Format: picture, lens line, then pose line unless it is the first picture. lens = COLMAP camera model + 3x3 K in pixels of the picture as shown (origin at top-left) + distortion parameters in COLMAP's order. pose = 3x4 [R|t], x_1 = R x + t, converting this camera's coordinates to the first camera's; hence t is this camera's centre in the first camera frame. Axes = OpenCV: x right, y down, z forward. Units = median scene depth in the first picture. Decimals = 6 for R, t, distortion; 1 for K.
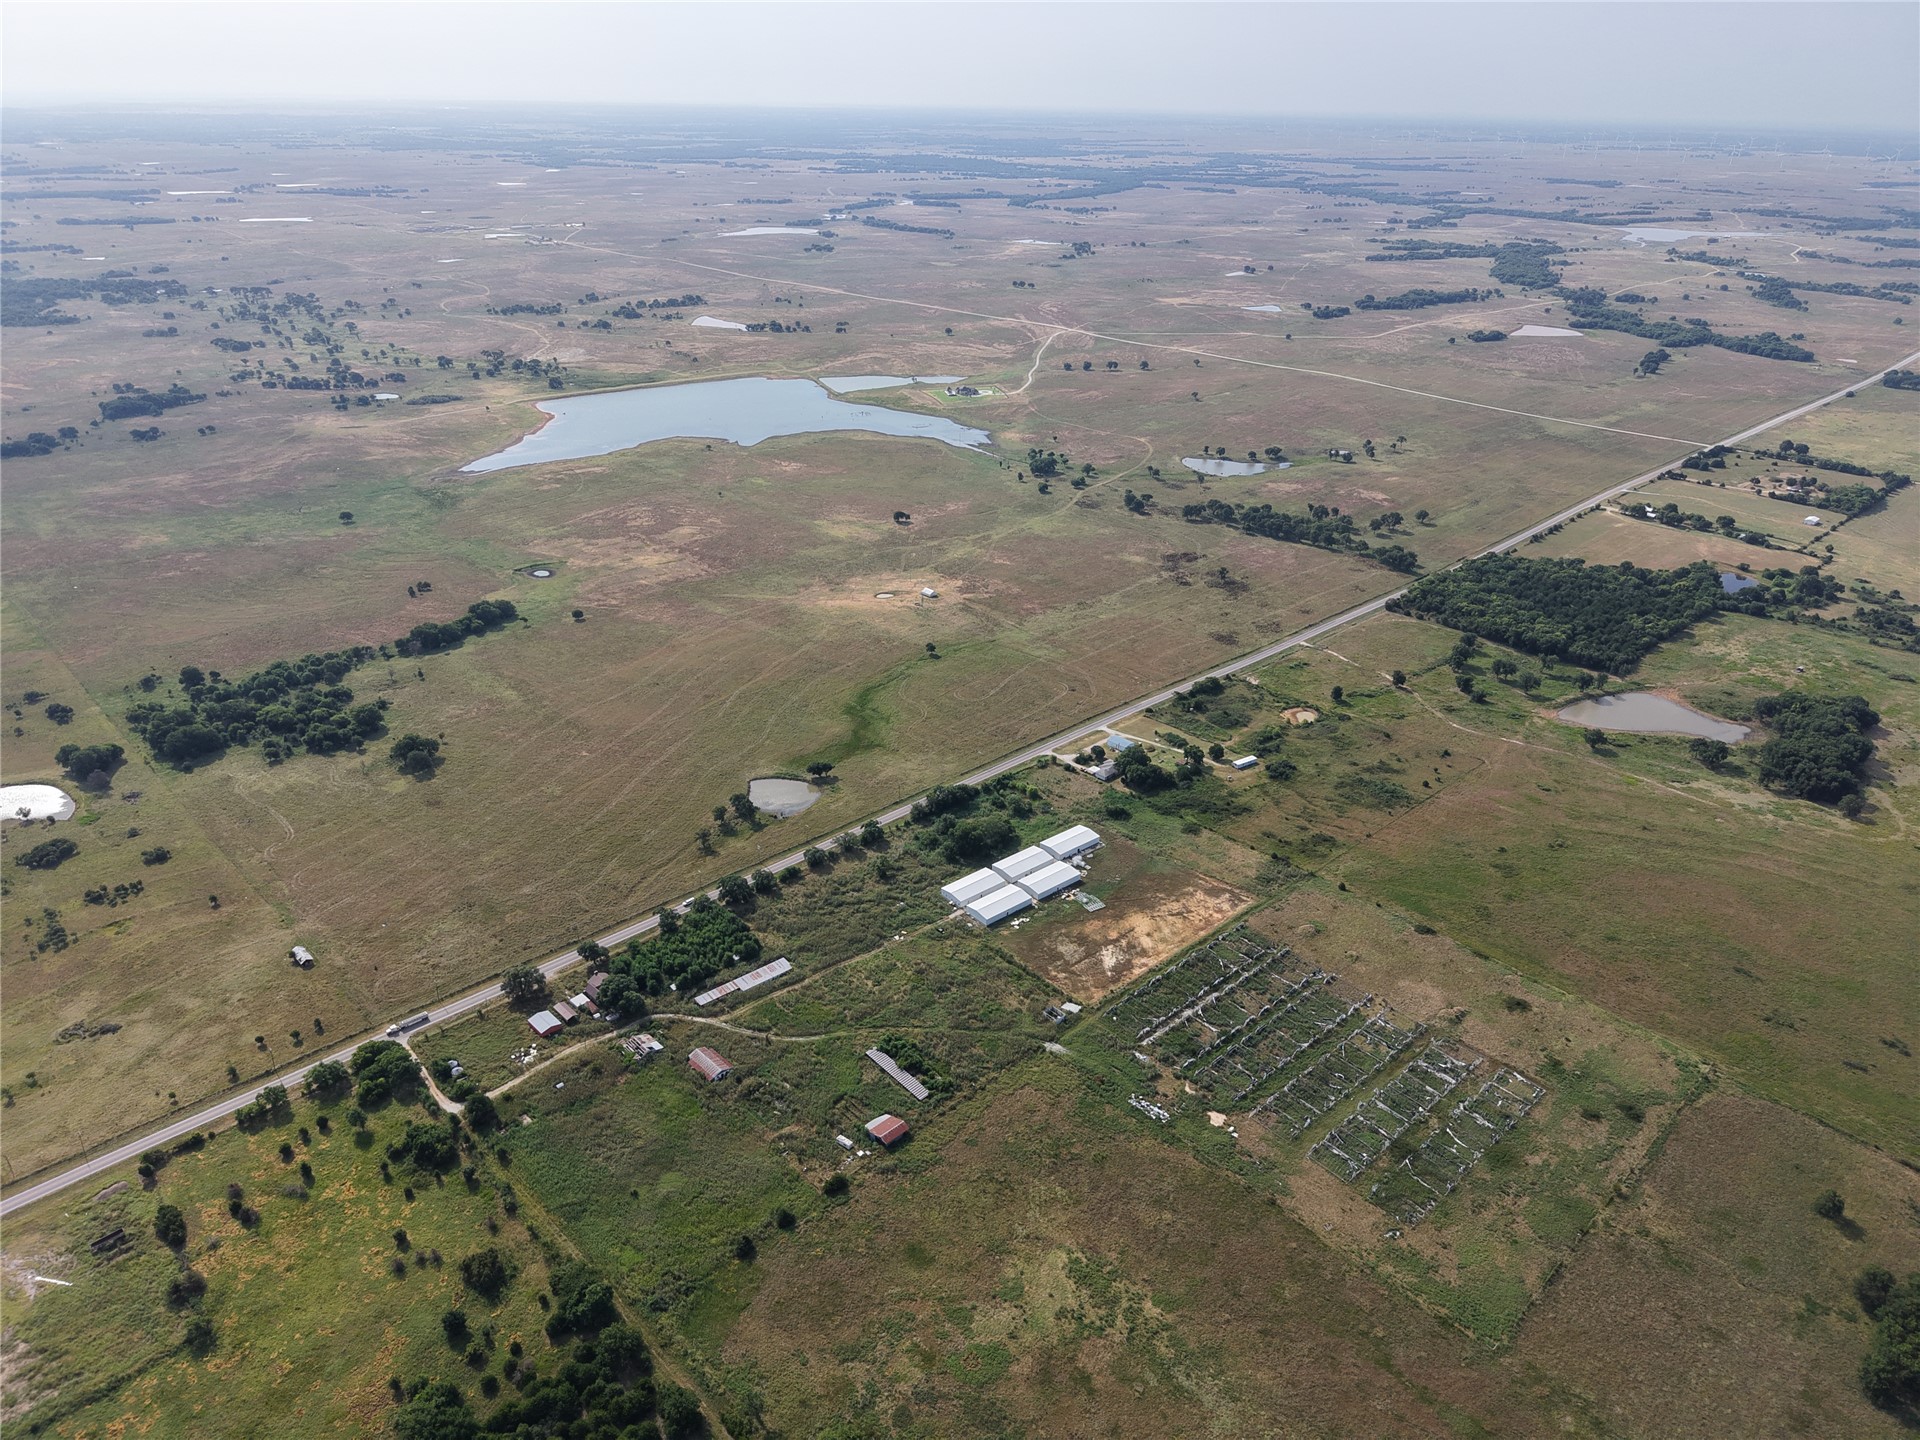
lens RADIAL K [[1285.8, 0, 958.3], [0, 1285.8, 719.9], [0, 0, 1]] dist [0.030421, -0.031256]
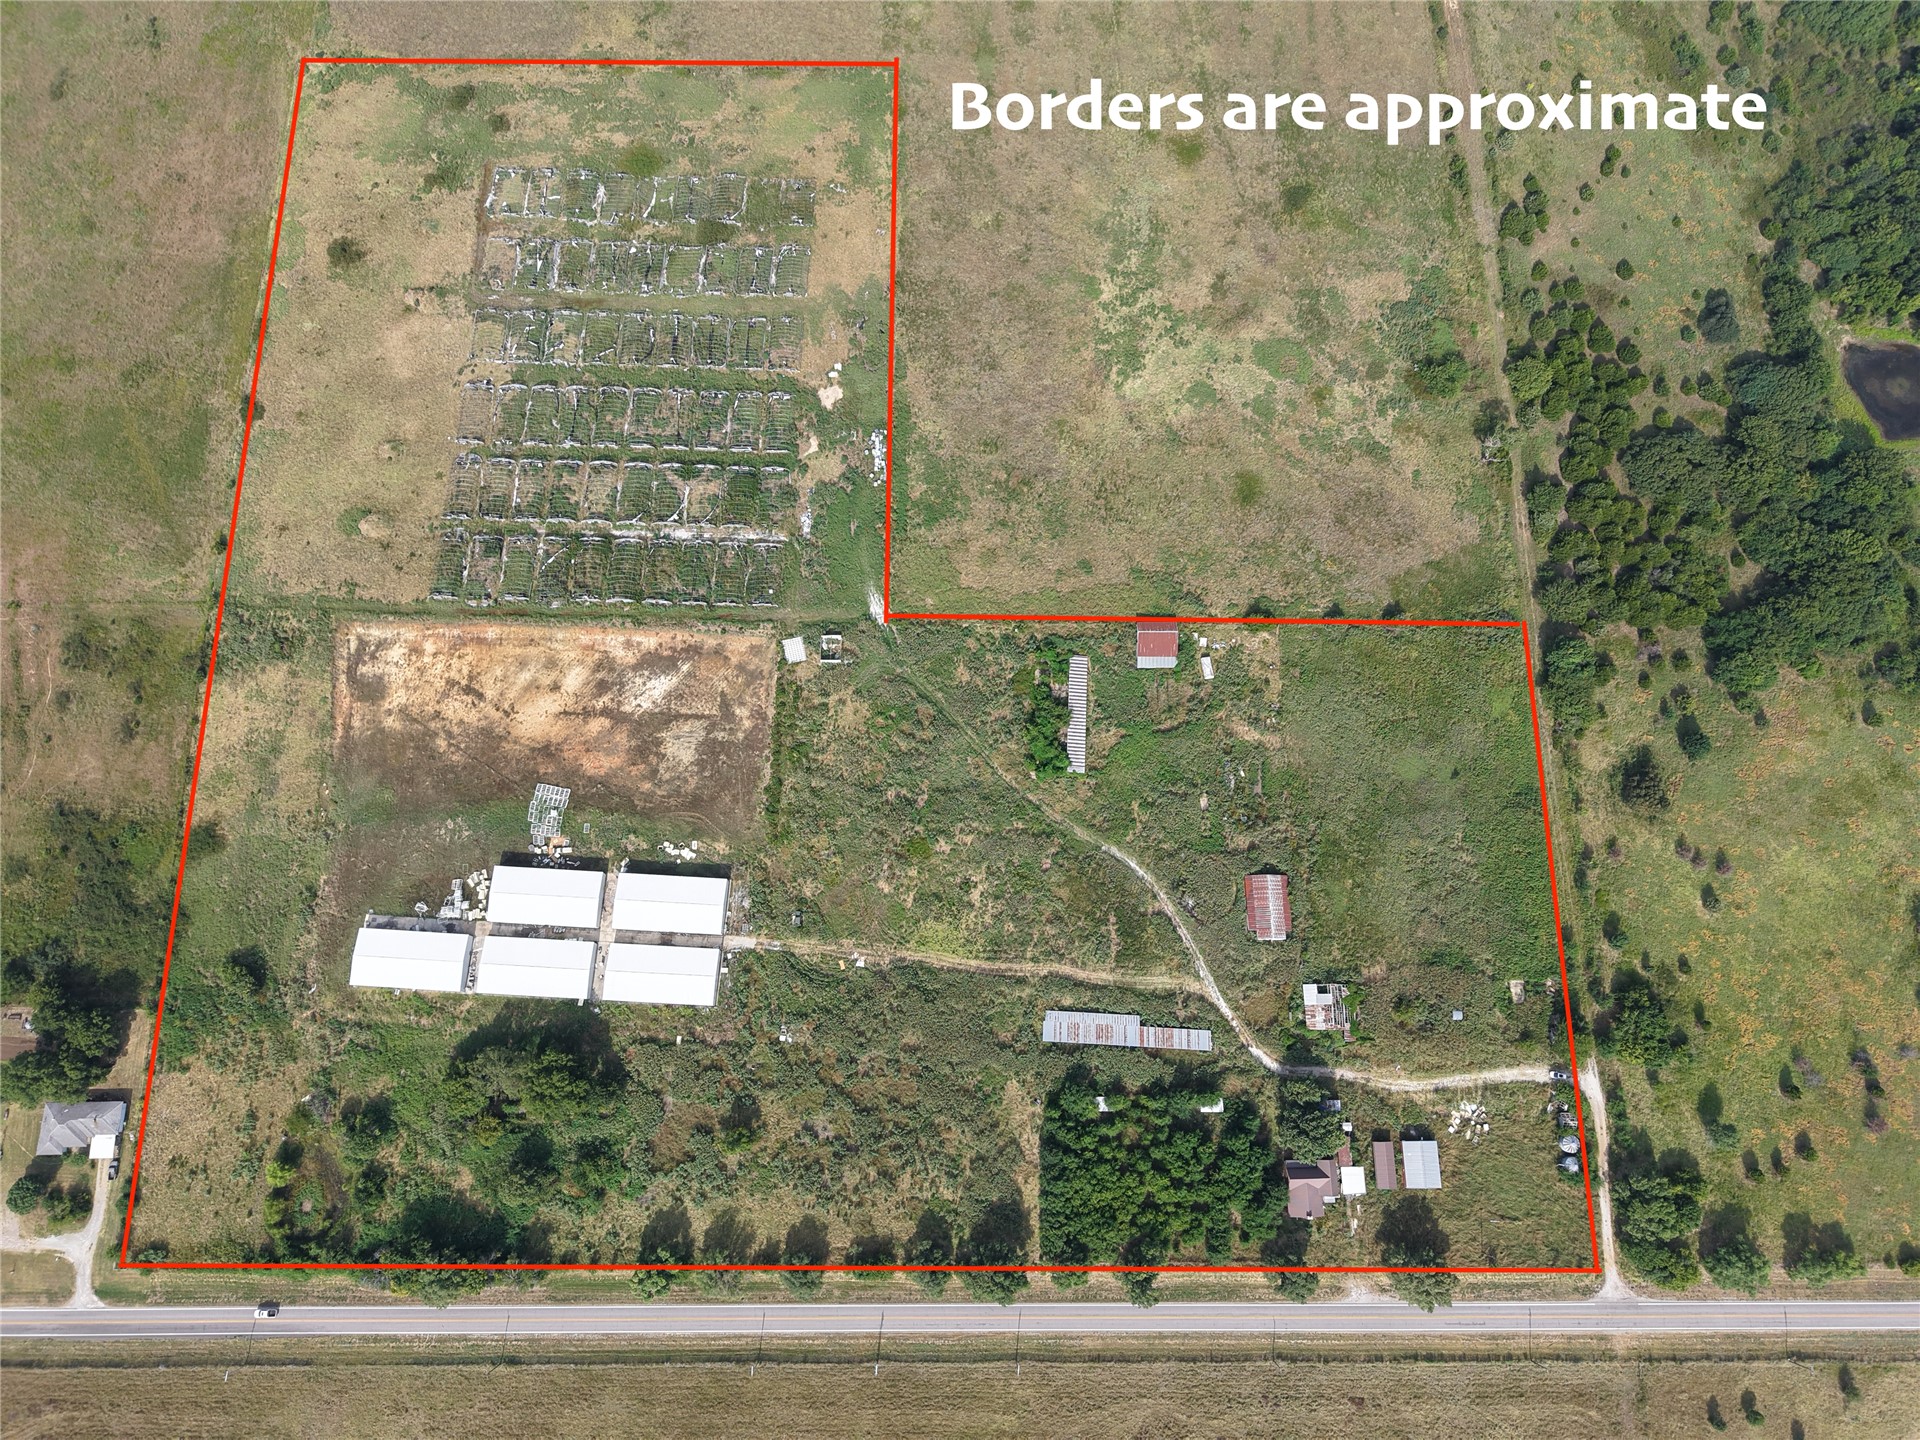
lens RADIAL K [[1285.8, 0, 958.3], [0, 1285.8, 719.9], [0, 0, 1]] dist [0.030421, -0.031256]
pose [[-0.722033, -0.675350, 0.150233, -0.091544], [0.272654, -0.078185, 0.958930, -0.364402], [-0.635868, 0.733341, 0.240589, 0.725957]]
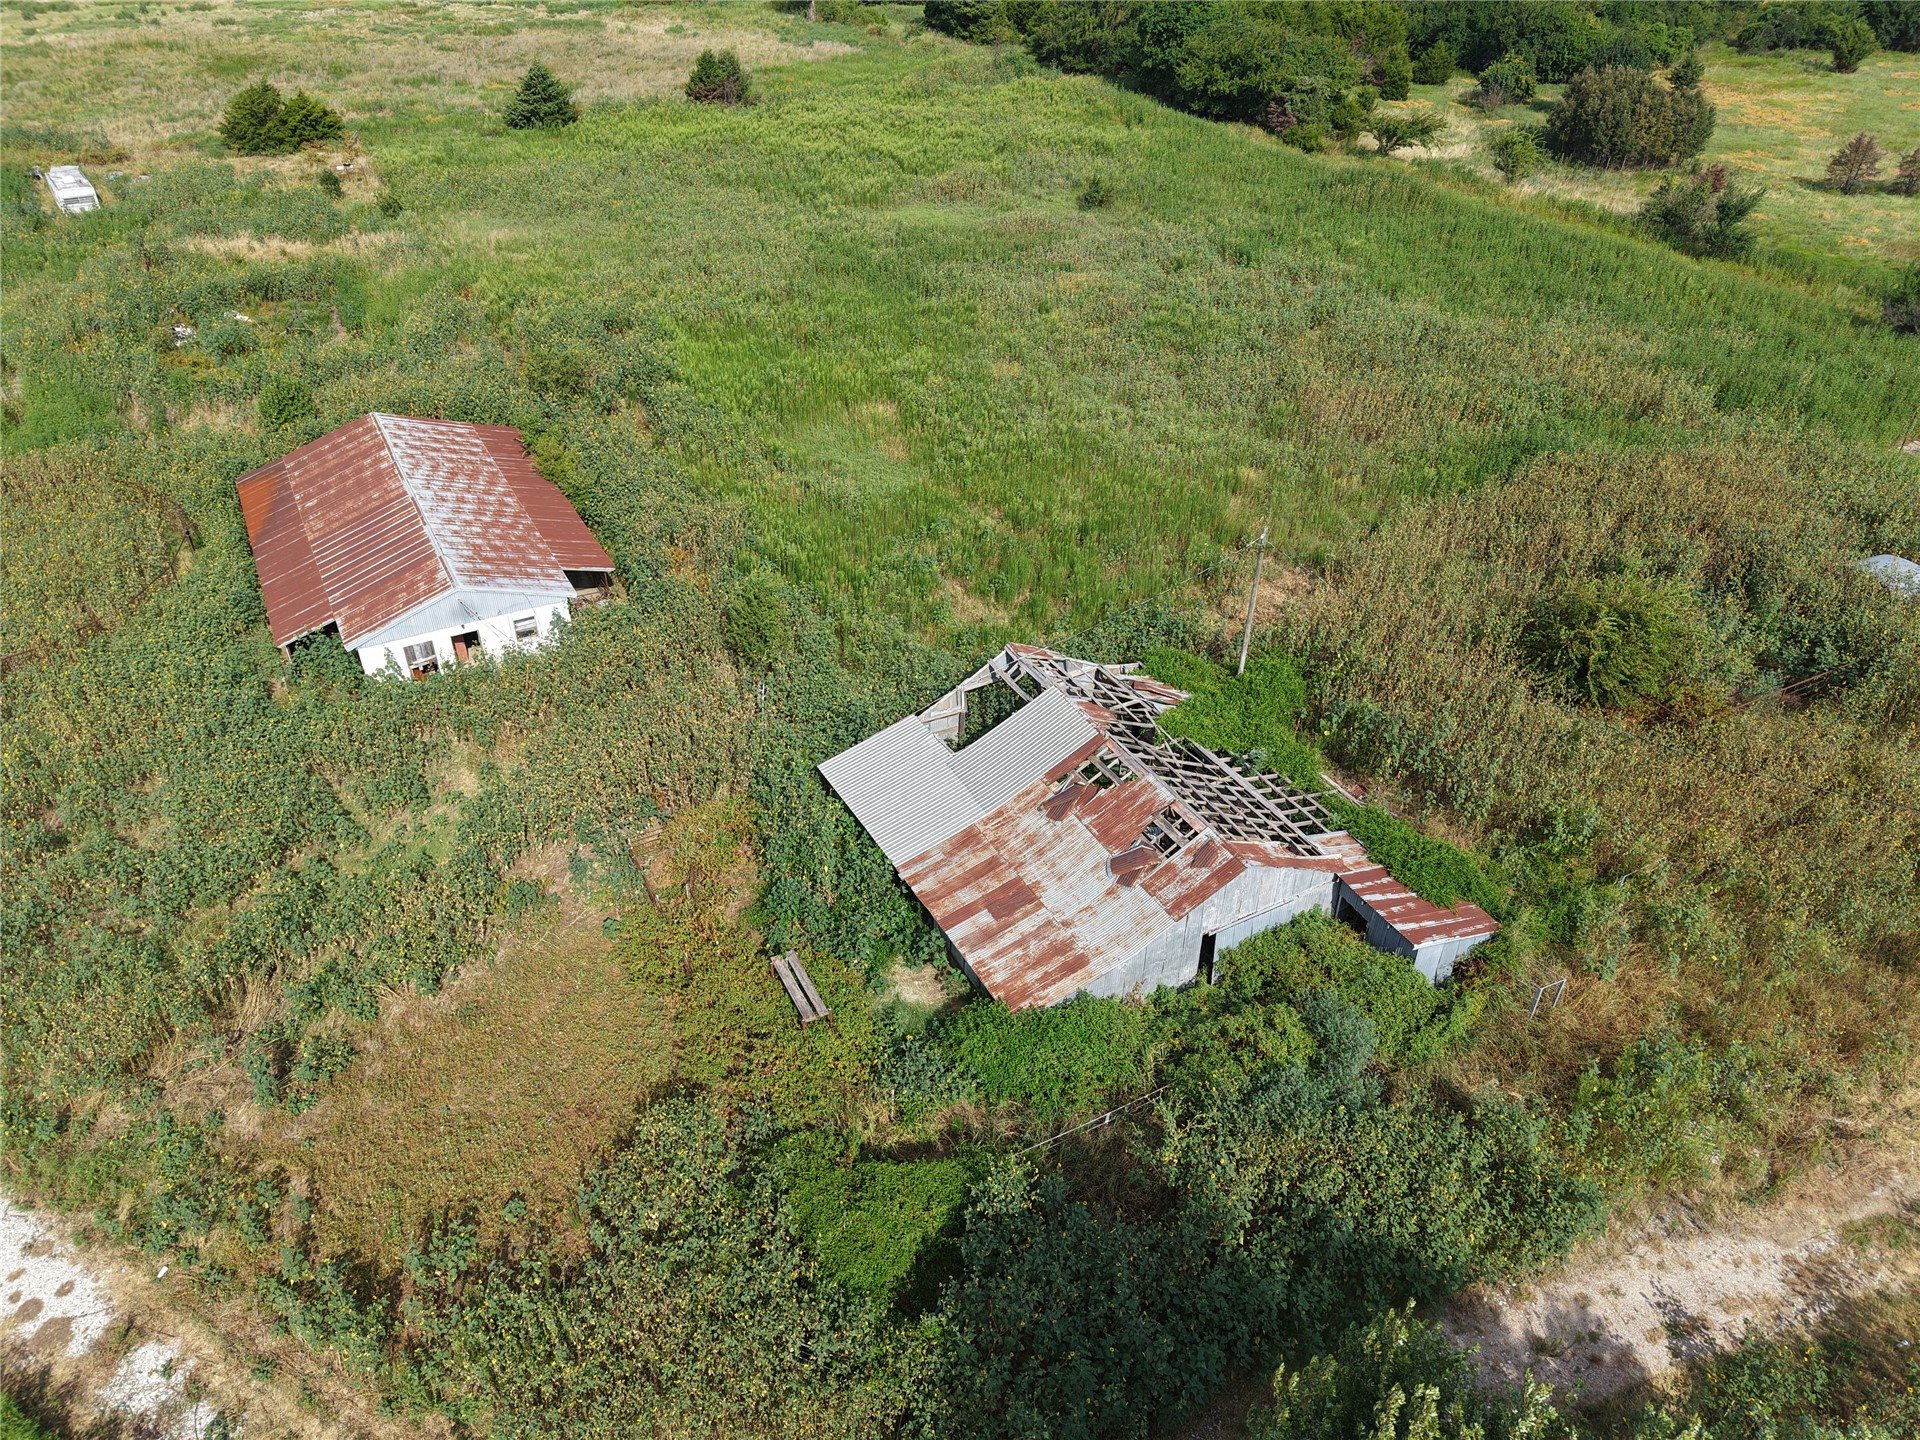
lens RADIAL K [[1285.1, 0, 959.7], [0, 1285.1, 724.7], [0, 0, 1]] dist [0.020852, -0.019165]
pose [[-0.964281, -0.171858, 0.201563, -0.214209], [0.097024, 0.478901, 0.872491, 0.160136], [-0.246473, 0.860882, -0.445121, 0.877120]]
